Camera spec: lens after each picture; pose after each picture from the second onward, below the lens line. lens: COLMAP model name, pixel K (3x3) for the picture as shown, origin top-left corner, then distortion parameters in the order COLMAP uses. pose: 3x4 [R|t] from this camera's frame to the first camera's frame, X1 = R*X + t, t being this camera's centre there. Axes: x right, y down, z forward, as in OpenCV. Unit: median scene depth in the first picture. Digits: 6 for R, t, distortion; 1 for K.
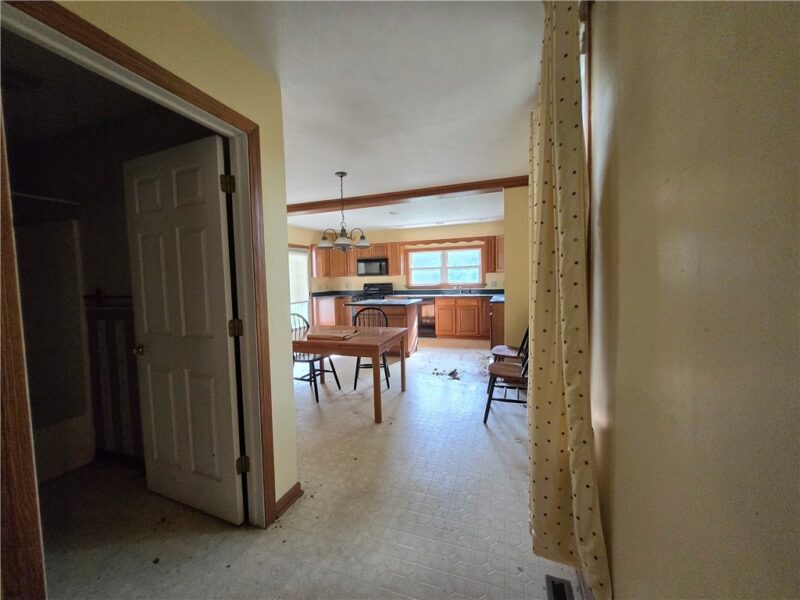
lens RADIAL K [[324.3, 0, 400.0], [0, 324.3, 300.0], [0, 0, 1]] dist [-0.000126, -0.000039]
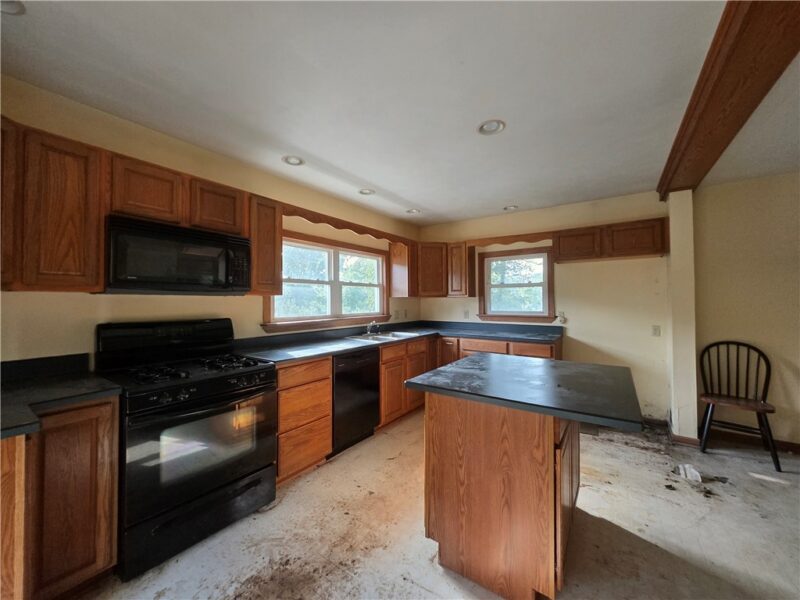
lens RADIAL K [[324.3, 0, 400.0], [0, 324.3, 300.0], [0, 0, 1]] dist [-0.000126, -0.000039]
pose [[0.265533, 0.026918, 0.963726, -0.300026], [0.053011, 0.997690, -0.042472, -0.048598], [-0.962643, 0.062366, 0.263492, 0.778516]]
